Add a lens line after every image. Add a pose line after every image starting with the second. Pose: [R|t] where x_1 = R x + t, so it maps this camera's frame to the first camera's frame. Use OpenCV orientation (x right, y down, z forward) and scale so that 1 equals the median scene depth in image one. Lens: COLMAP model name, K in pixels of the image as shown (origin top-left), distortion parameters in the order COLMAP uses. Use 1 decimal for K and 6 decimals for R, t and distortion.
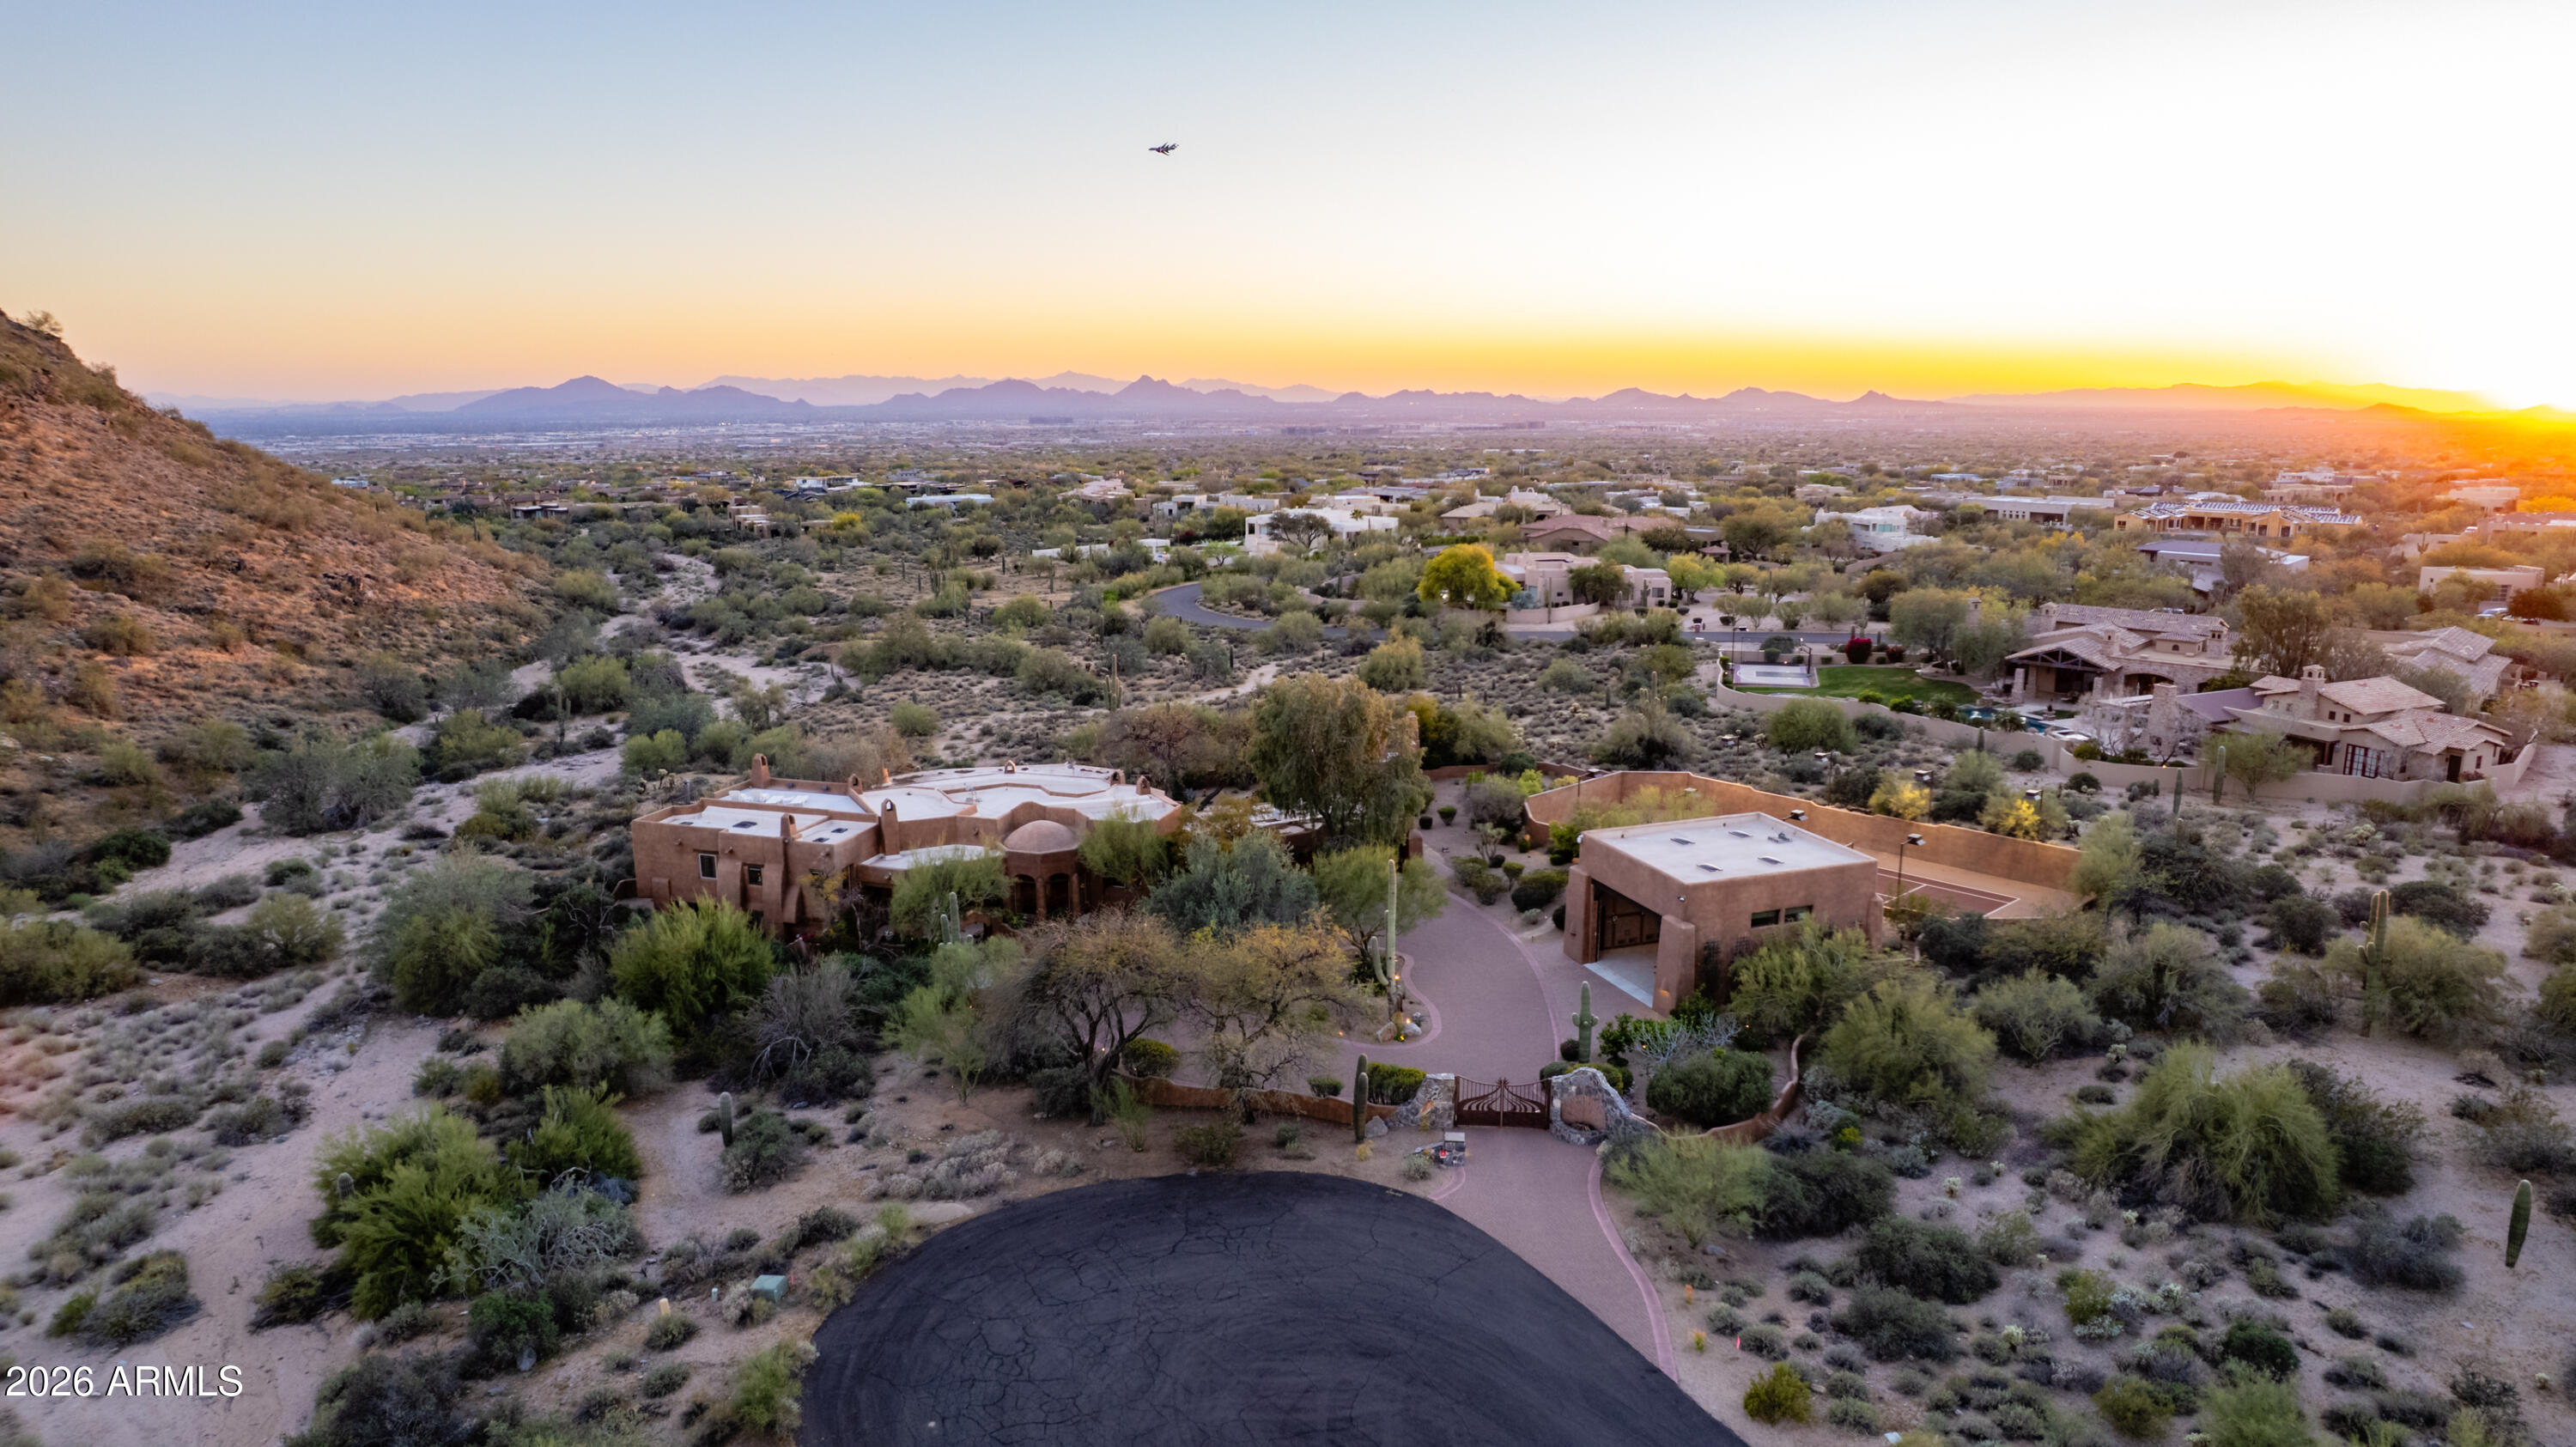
lens RADIAL K [[1651.6, 0, 1301.5], [0, 1651.6, 724.2], [0, 0, 1]] dist [-0.074422, 0.073130]
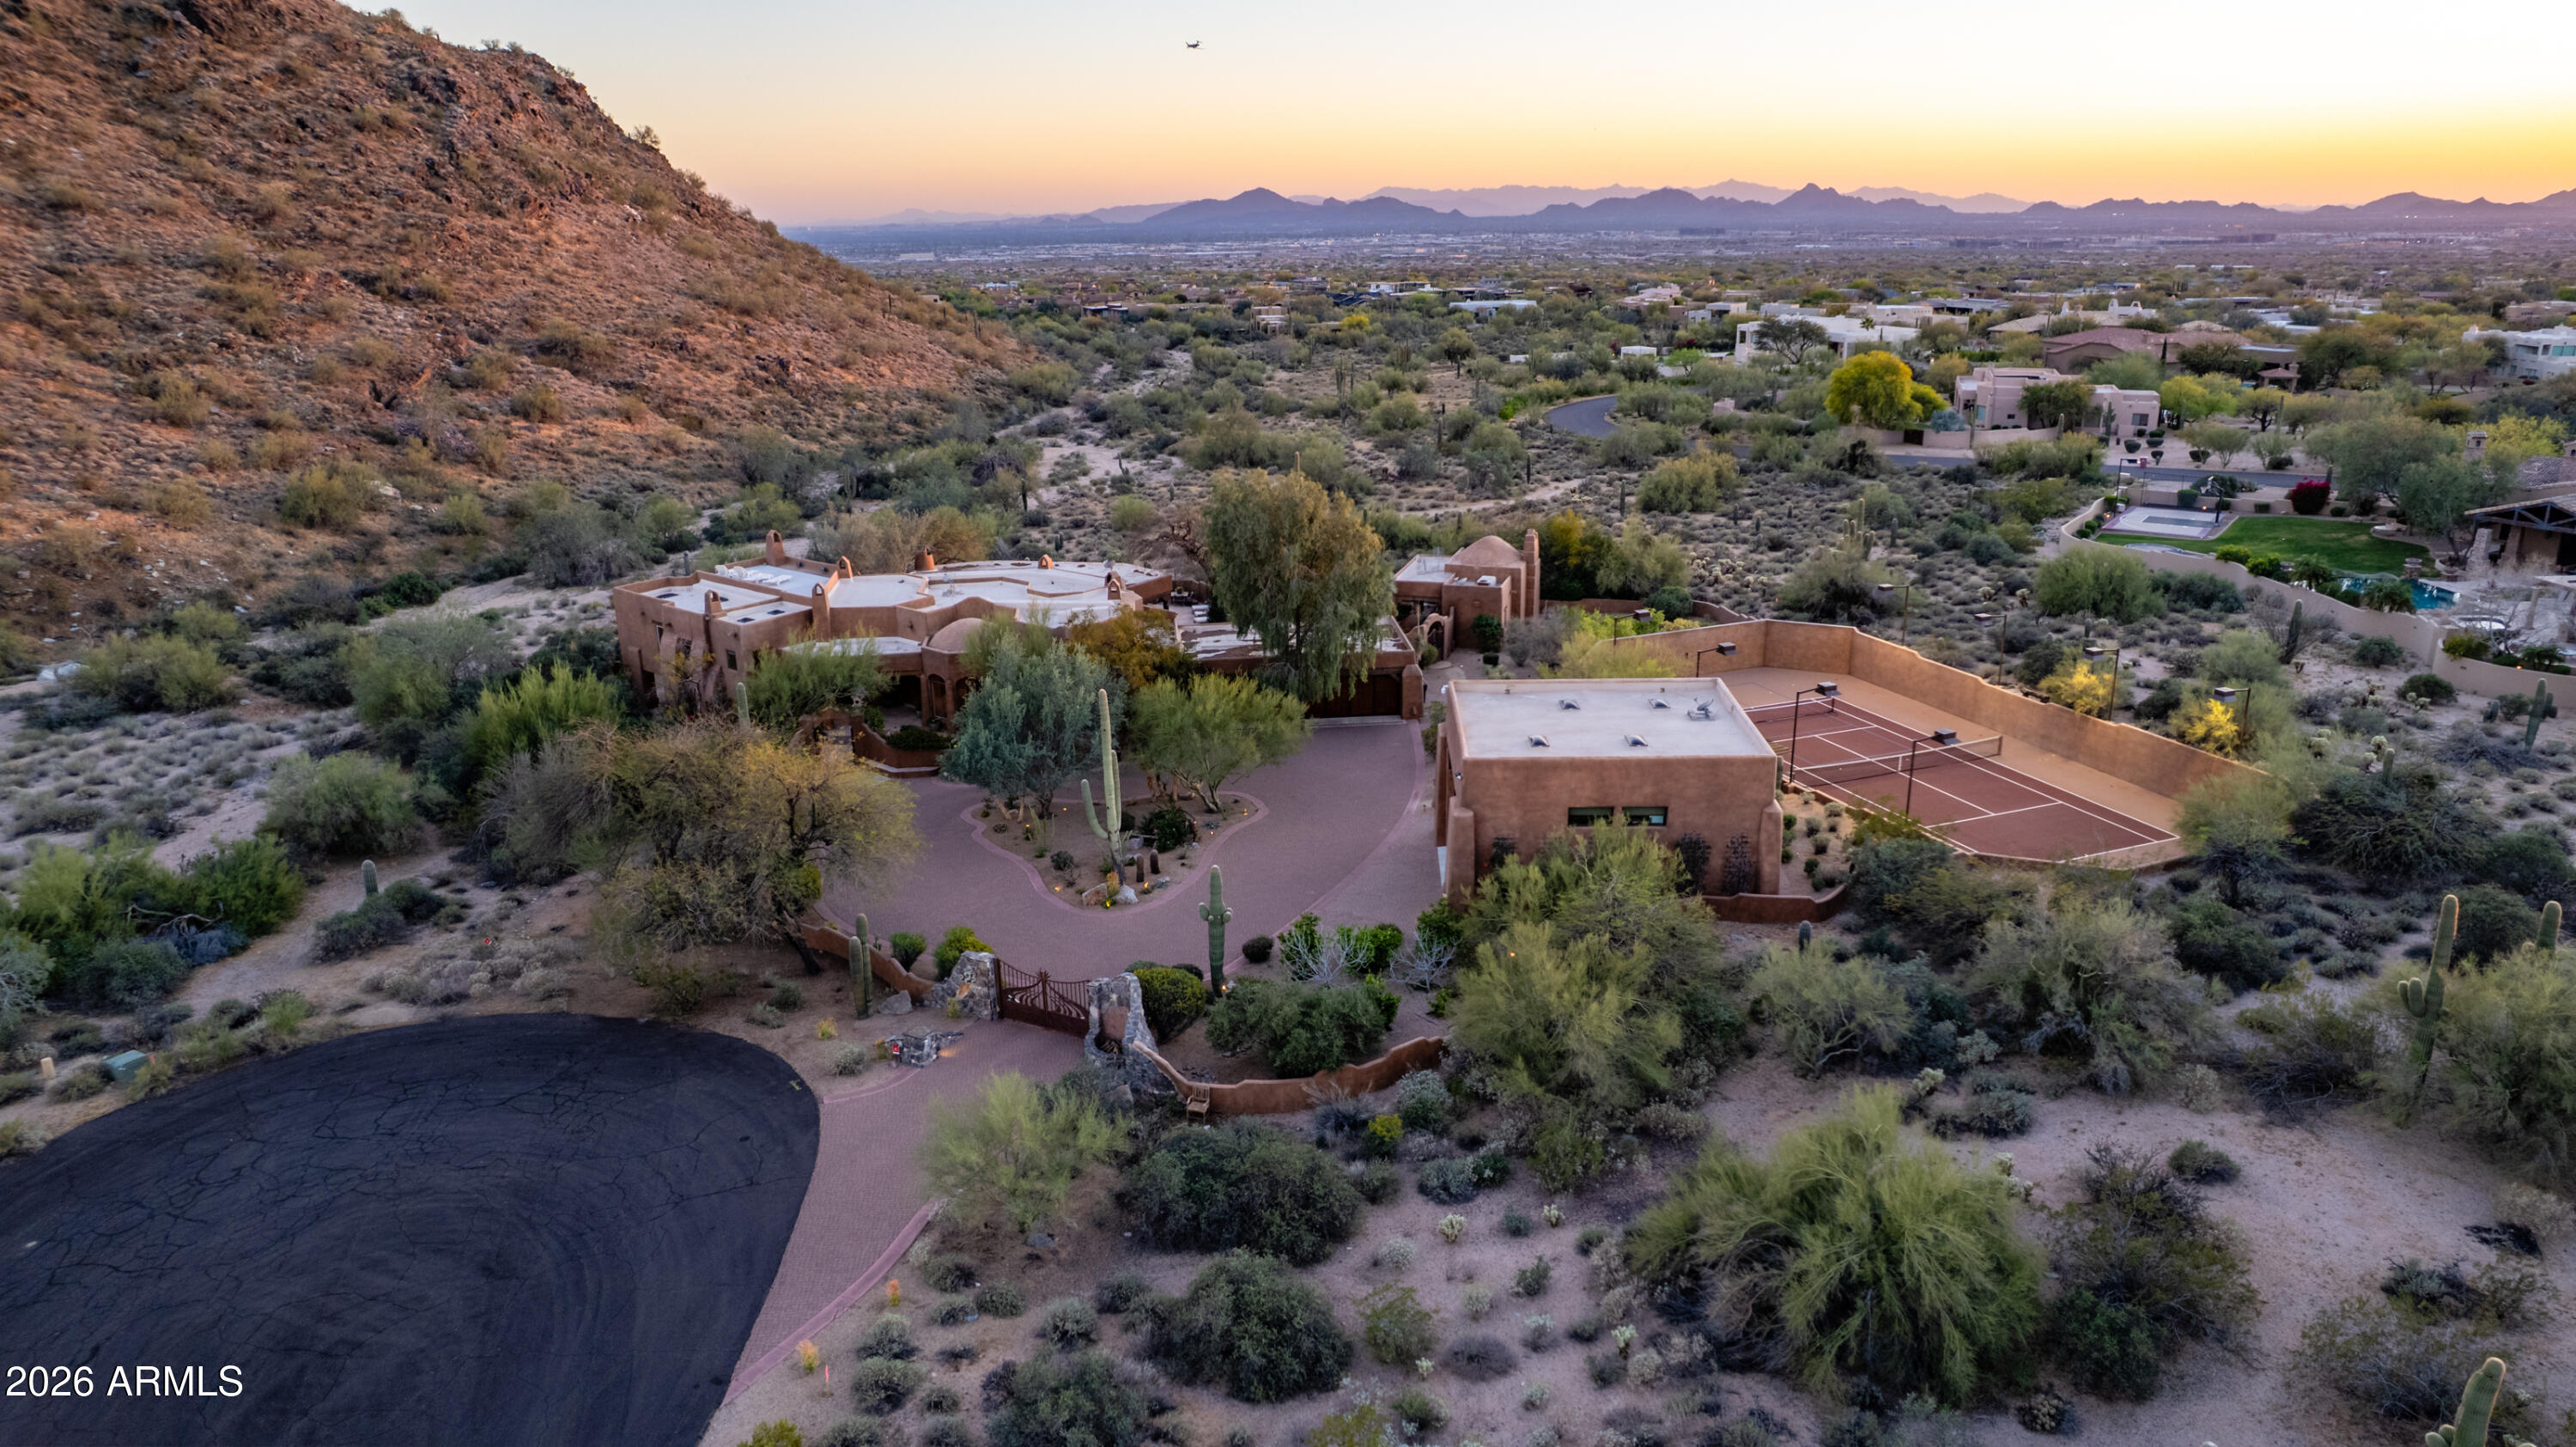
lens RADIAL K [[1658.6, 0, 1305.0], [0, 1658.6, 717.3], [0, 0, 1]] dist [-0.079492, 0.073720]
pose [[0.928539, 0.098369, -0.357965, 0.192612], [-0.060574, 0.991478, 0.115332, -0.002187], [0.366259, -0.085407, 0.926585, 0.118304]]
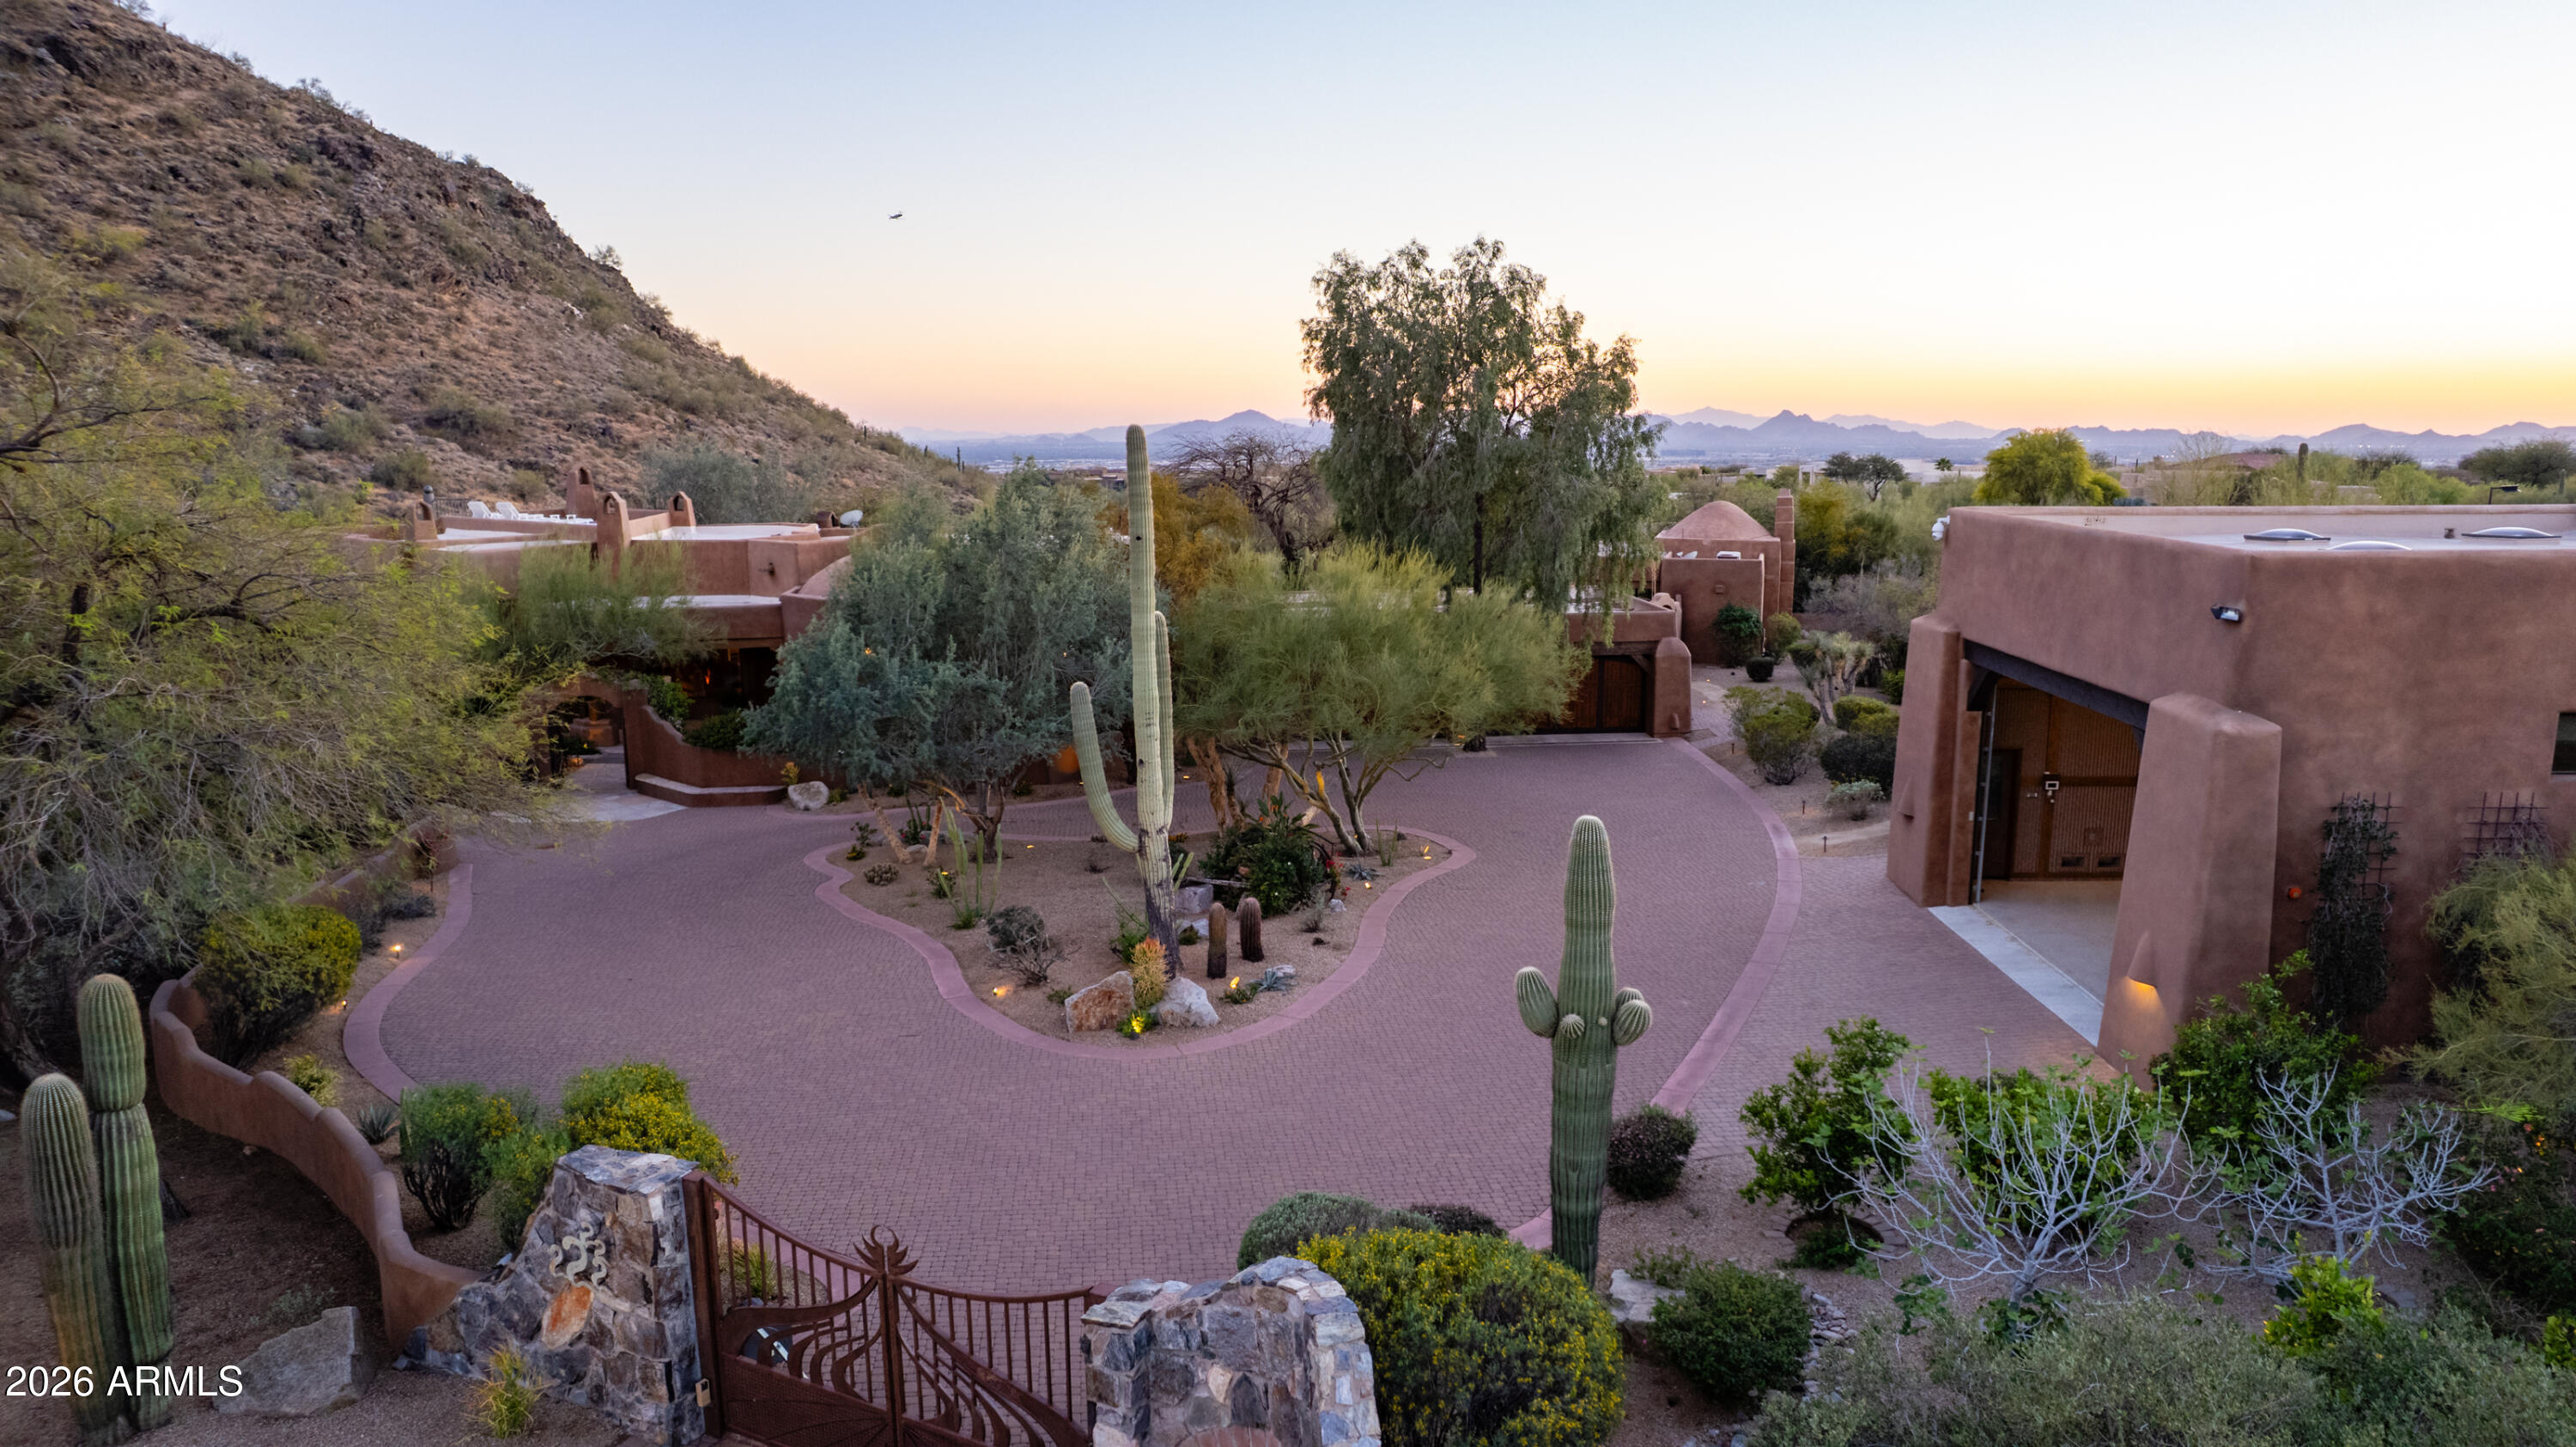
lens RADIAL K [[1658.6, 0, 1305.0], [0, 1658.6, 717.3], [0, 0, 1]] dist [-0.079492, 0.073720]
pose [[0.931079, 0.060291, -0.359802, 0.084229], [-0.069570, 0.997494, -0.012883, 0.059429], [0.358123, 0.037027, 0.932940, 0.317933]]
